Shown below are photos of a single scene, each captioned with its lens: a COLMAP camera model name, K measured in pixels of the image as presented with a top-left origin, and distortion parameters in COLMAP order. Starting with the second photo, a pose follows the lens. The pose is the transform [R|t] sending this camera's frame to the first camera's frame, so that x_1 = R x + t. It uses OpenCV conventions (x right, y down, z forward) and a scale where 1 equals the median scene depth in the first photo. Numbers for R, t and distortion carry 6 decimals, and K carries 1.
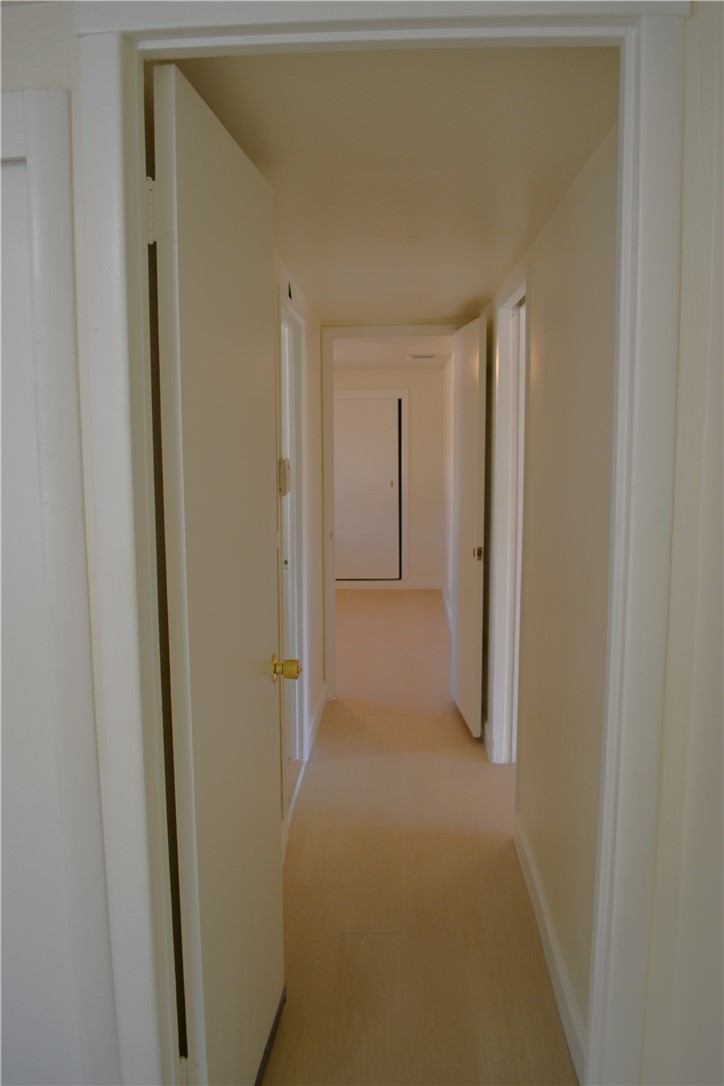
lens RADIAL K [[880.2, 0, 363.3], [0, 880.2, 541.6], [0, 0, 1]] dist [-0.083679, 0.014363]
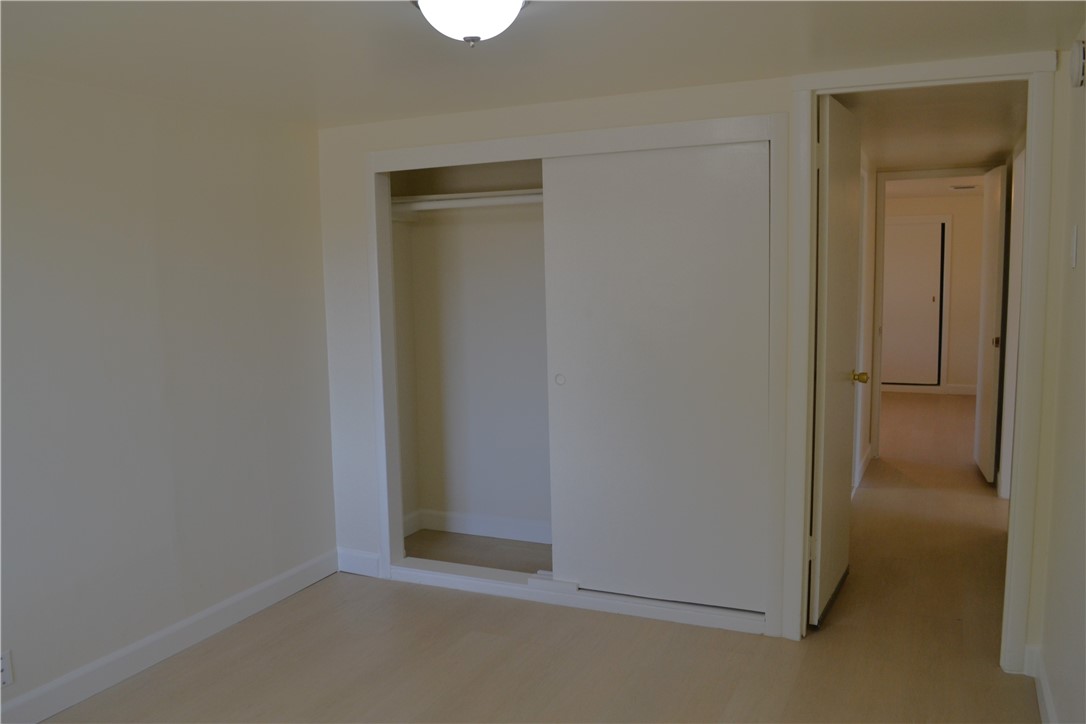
lens RADIAL K [[880.2, 0, 548.0], [0, 880.2, 363.7], [0, 0, 1]] dist [-0.083679, 0.014363]
pose [[0.924435, 0.035032, -0.379728, -0.000150], [-0.035712, 0.999348, 0.005258, 0.053991], [0.379665, 0.008700, 0.925083, -0.395080]]
